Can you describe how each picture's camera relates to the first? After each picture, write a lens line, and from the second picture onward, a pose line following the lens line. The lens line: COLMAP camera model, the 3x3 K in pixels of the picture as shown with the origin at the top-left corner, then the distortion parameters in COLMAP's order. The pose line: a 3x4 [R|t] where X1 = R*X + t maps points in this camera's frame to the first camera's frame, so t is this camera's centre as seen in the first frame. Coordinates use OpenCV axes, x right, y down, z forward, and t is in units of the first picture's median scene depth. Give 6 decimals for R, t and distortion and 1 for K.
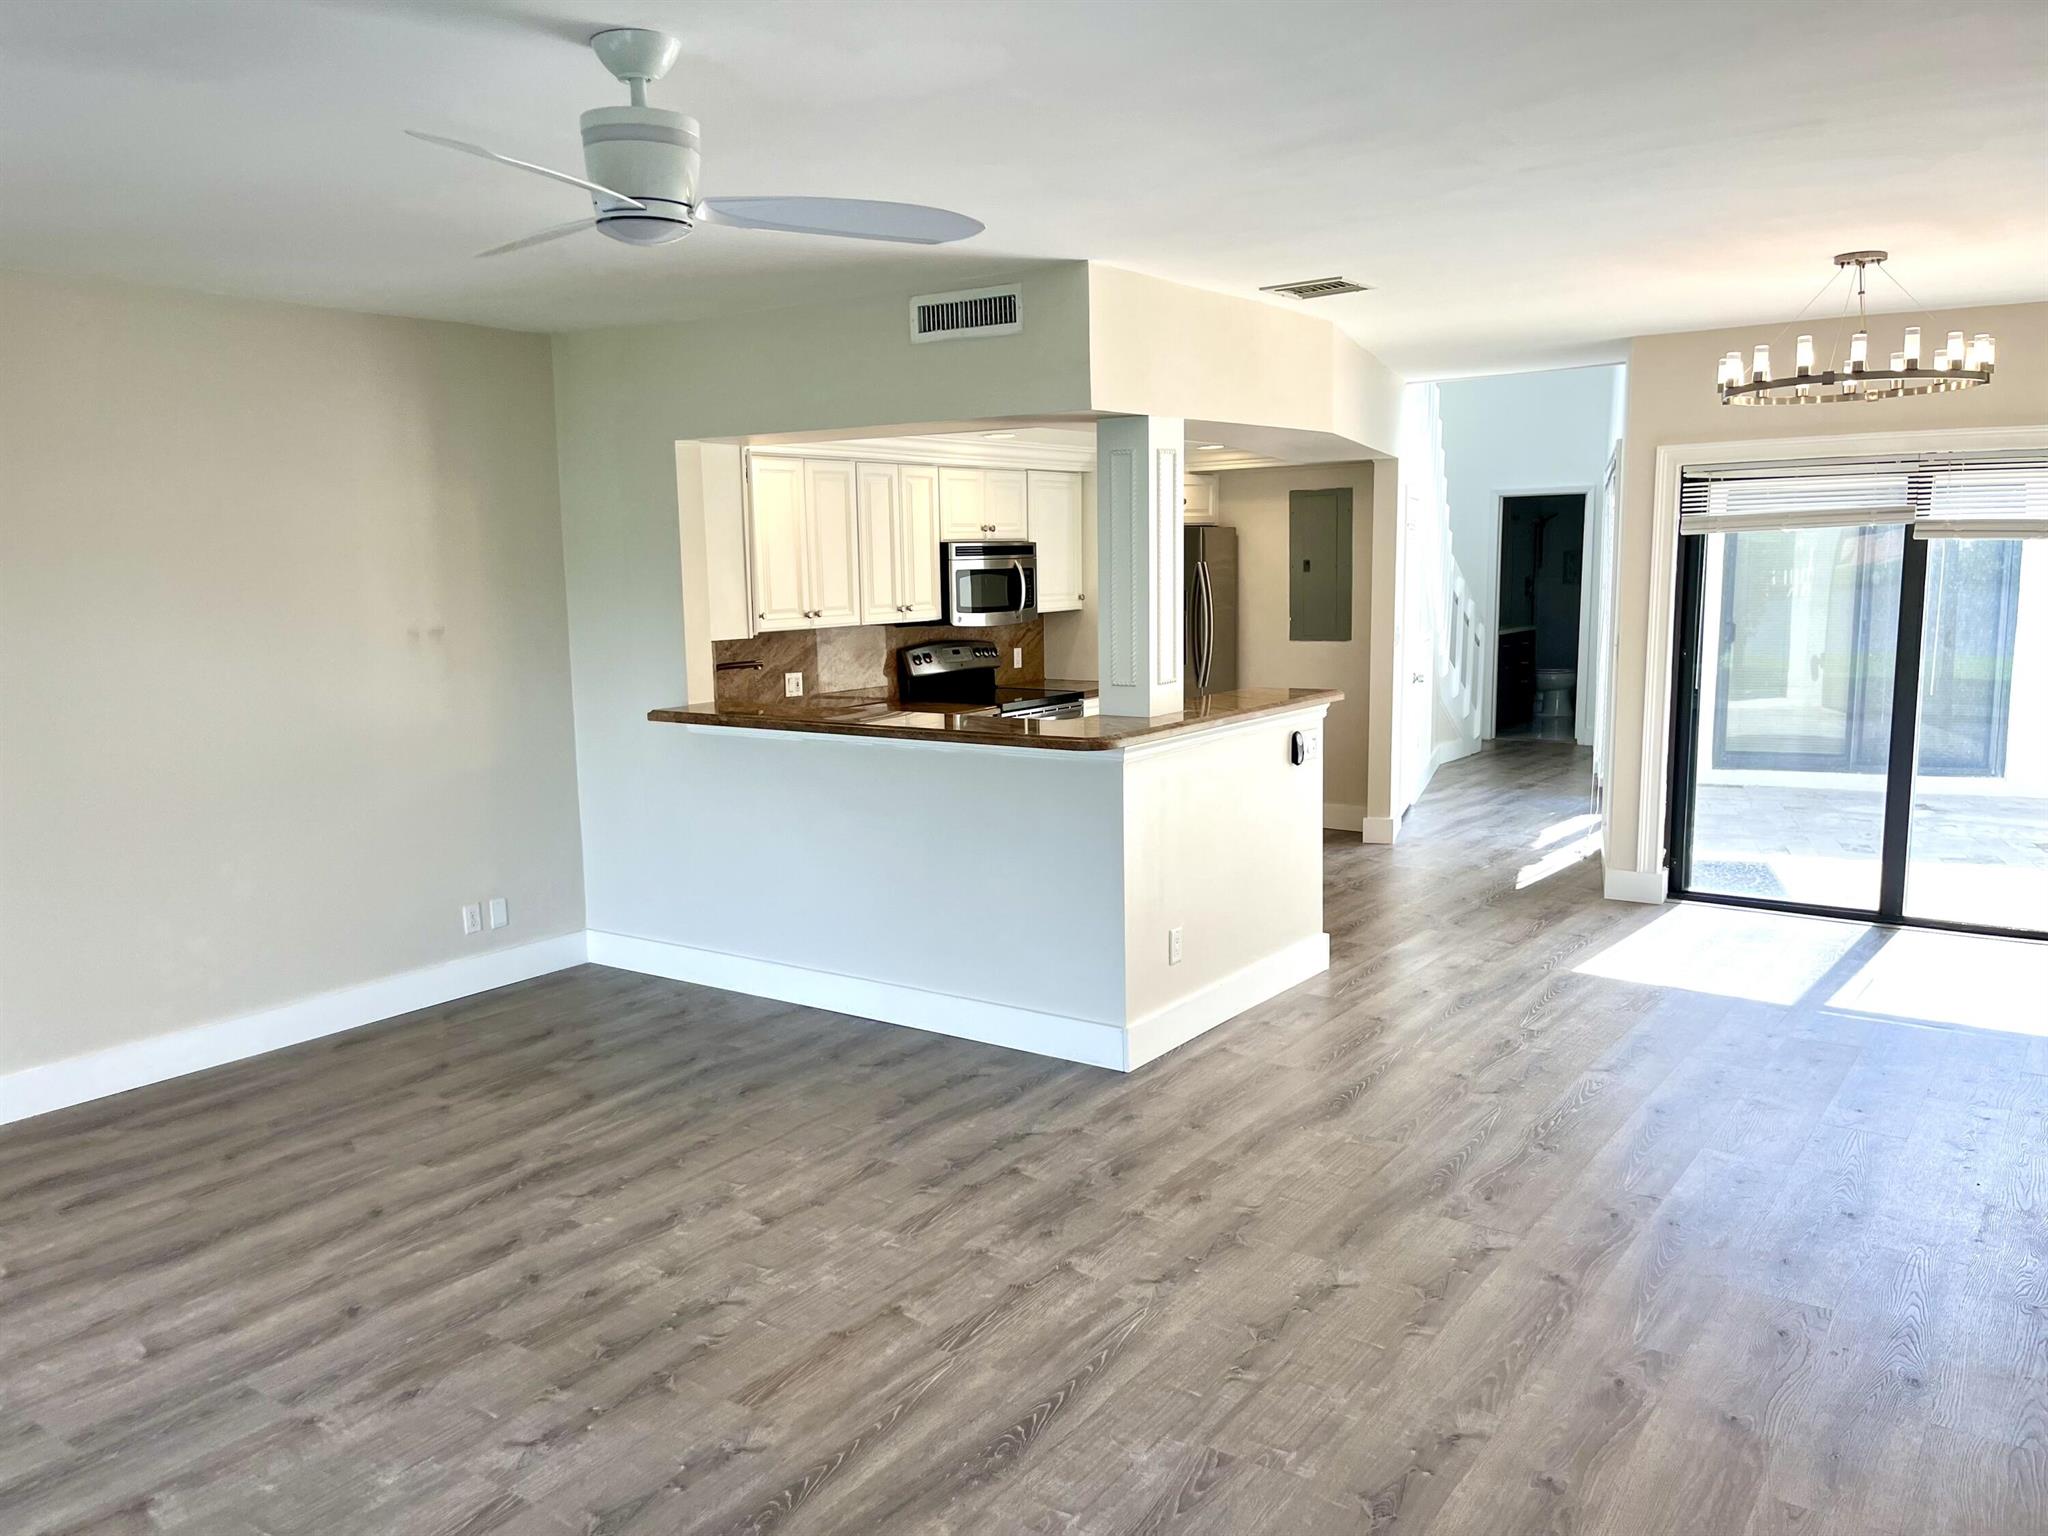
lens RADIAL K [[1557.0, 0, 1003.1], [0, 1557.0, 787.2], [0, 0, 1]] dist [0.067532, -0.100407]
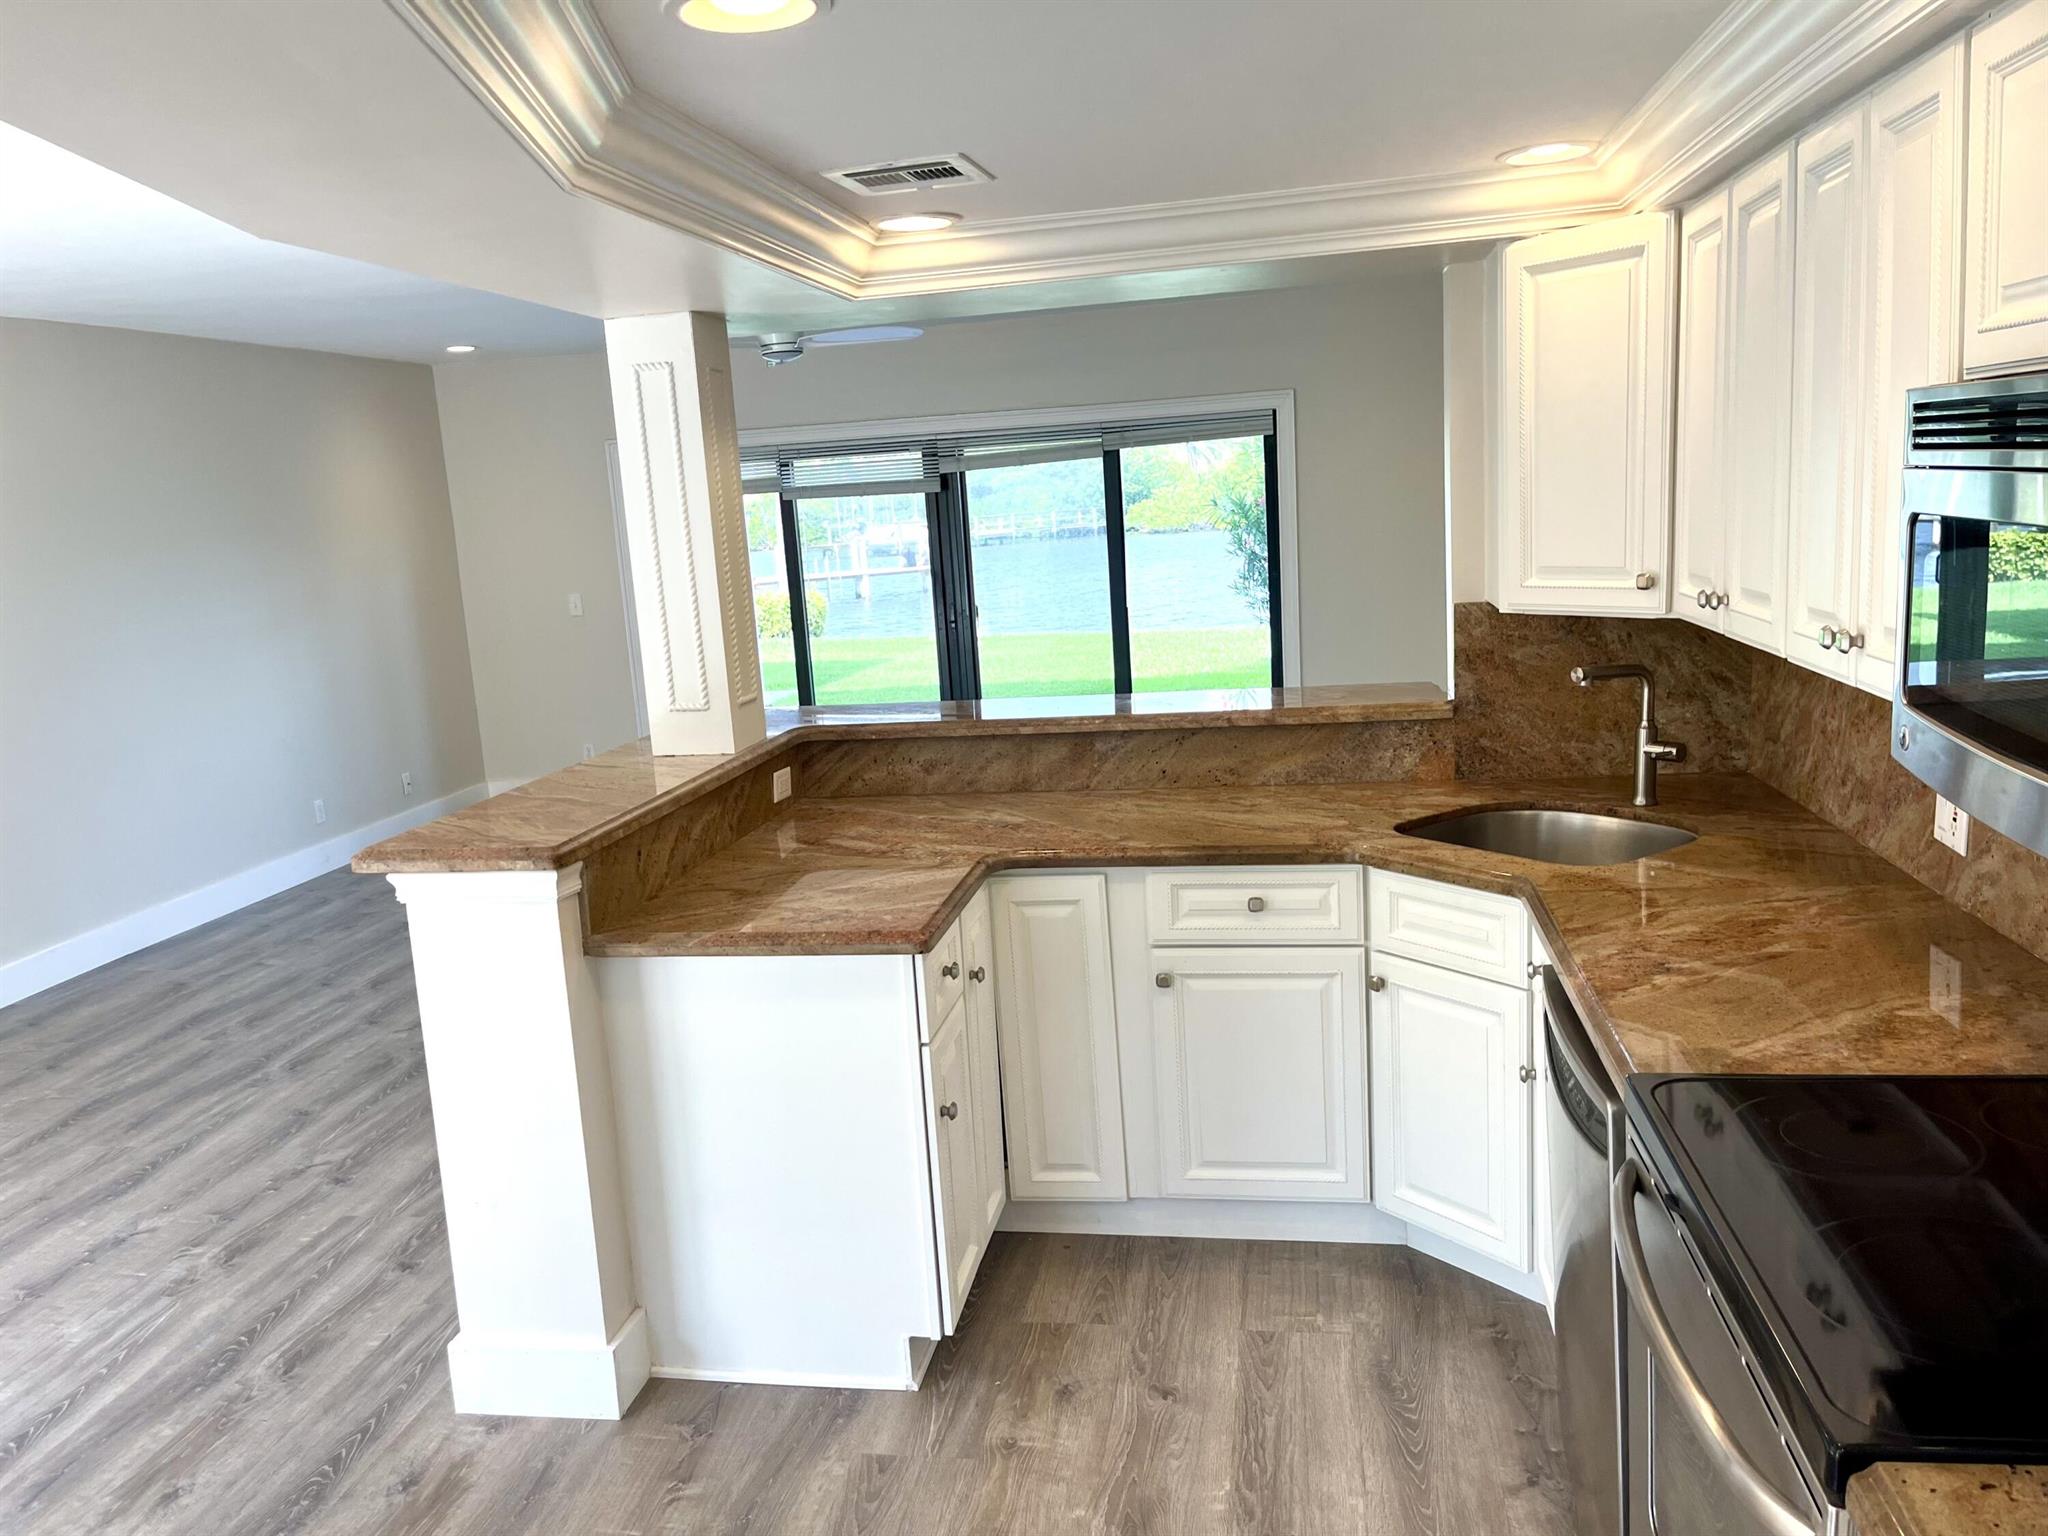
lens RADIAL K [[1557.0, 0, 1003.1], [0, 1557.0, 787.2], [0, 0, 1]] dist [0.067532, -0.100407]
pose [[-0.896005, 0.159010, -0.414598, 0.201526], [0.016272, 0.944816, 0.327197, -0.196665], [0.443747, 0.286424, -0.849147, 1.264891]]
